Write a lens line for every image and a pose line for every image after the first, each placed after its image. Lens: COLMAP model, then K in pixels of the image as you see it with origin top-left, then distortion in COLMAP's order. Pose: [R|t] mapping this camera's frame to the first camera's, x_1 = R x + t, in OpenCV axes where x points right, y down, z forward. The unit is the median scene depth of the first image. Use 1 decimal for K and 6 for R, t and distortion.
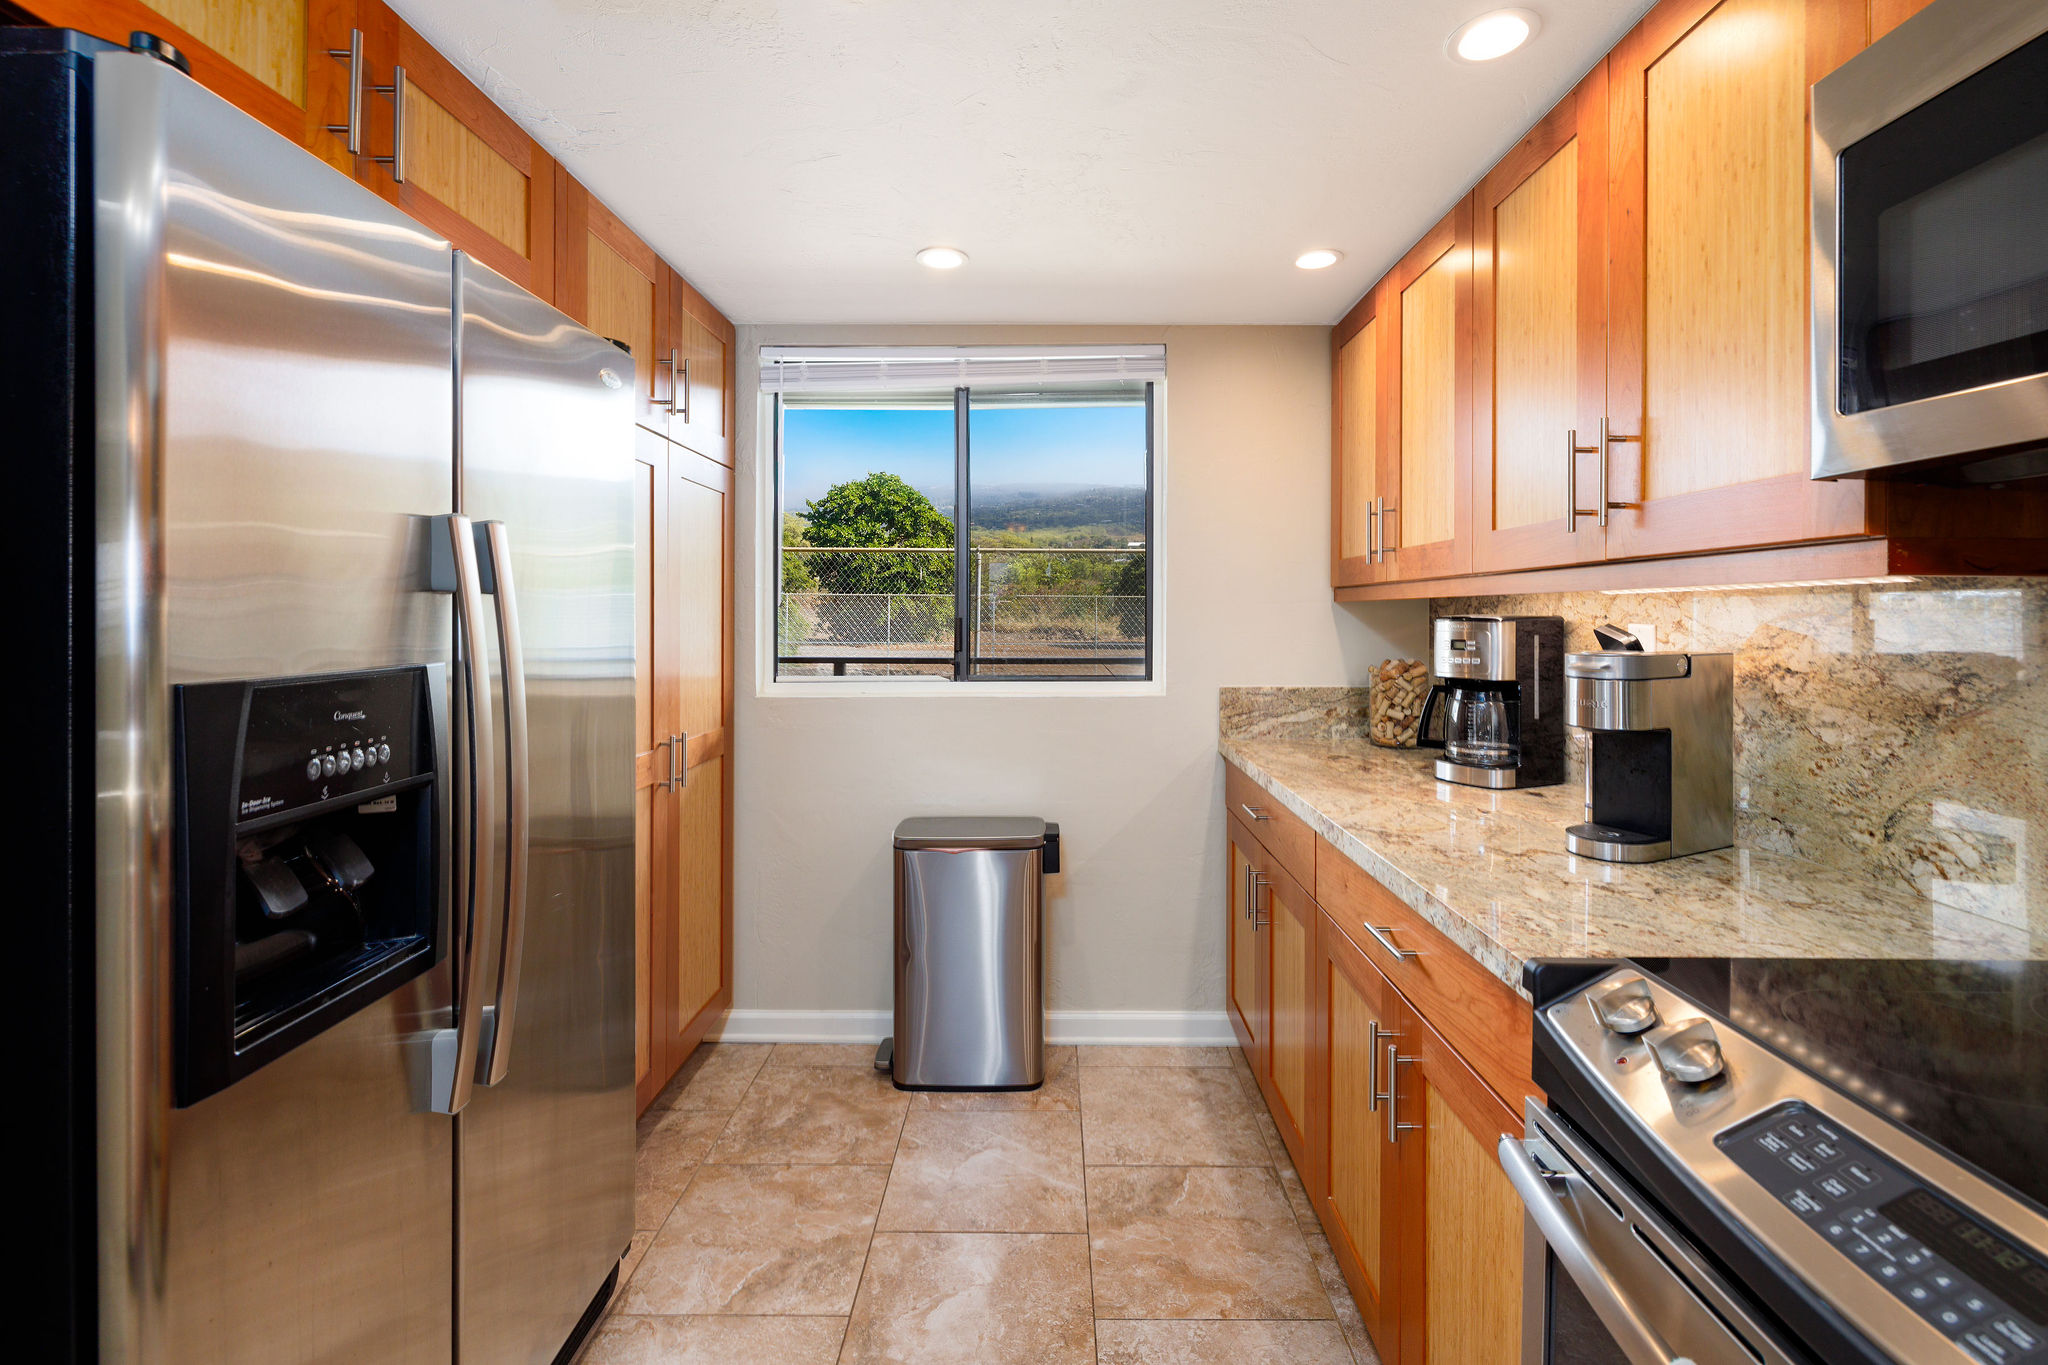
lens RADIAL K [[887.1, 0, 1034.6], [0, 887.1, 621.9], [0, 0, 1]] dist [-0.000298, 0.000041]
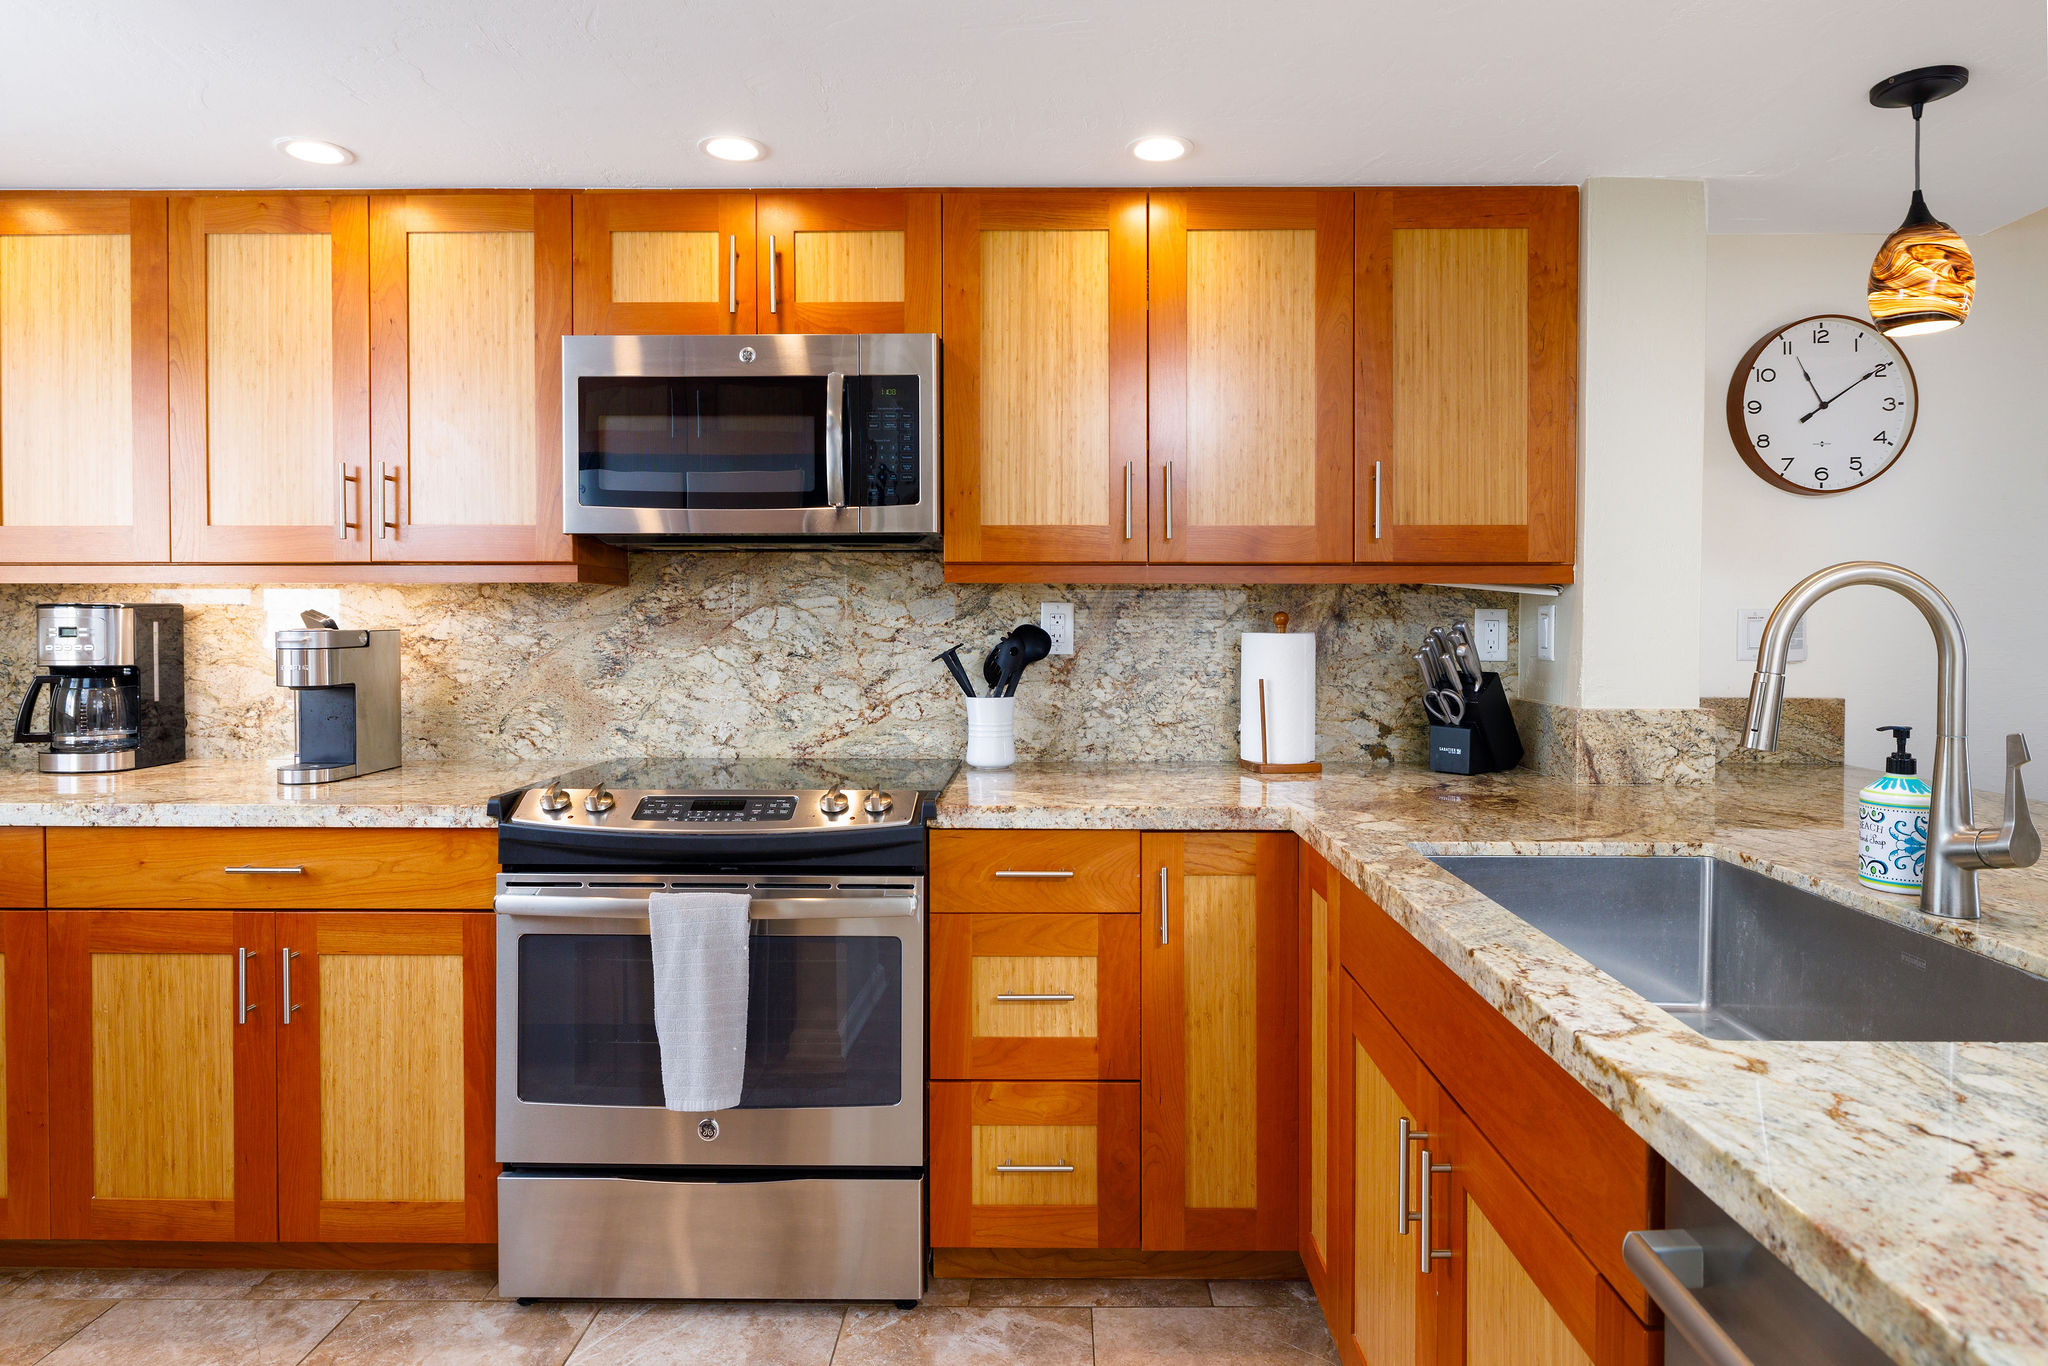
lens RADIAL K [[1153.5, 0, 1027.3], [0, 1153.5, 635.4], [0, 0, 1]] dist [0.001200, 0.000588]
pose [[0.011828, -0.016083, 0.999801, -1.124723], [0.003003, 0.999867, 0.016048, 0.019326], [-0.999926, 0.002812, 0.011875, -0.049774]]
